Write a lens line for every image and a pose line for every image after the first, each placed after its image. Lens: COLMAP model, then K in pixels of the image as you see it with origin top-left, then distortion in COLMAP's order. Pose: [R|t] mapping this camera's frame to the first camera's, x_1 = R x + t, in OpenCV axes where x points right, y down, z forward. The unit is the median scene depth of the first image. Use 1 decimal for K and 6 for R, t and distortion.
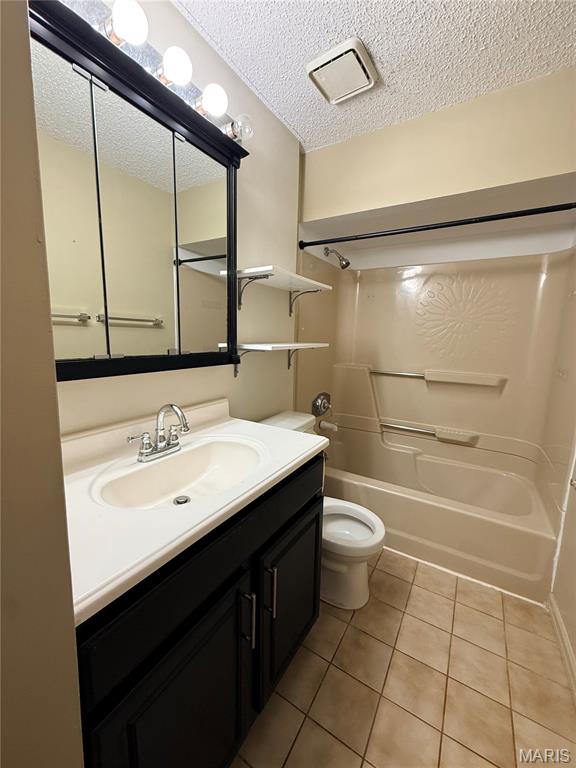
lens RADIAL K [[310.5, 0, 288.0], [0, 310.5, 384.0], [0, 0, 1]] dist [0.000091, 0.000210]
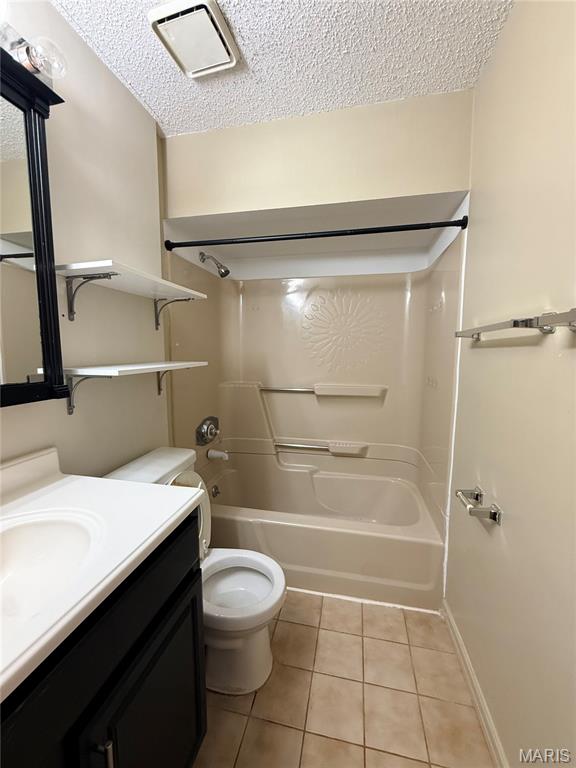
lens RADIAL K [[307.1, 0, 288.0], [0, 307.1, 384.0], [0, 0, 1]] dist [0.000197, 0.000033]
pose [[0.945180, -0.057171, 0.321507, 0.073909], [0.070529, 0.997057, -0.030045, -0.032853], [-0.318843, 0.051073, 0.946431, 0.160702]]
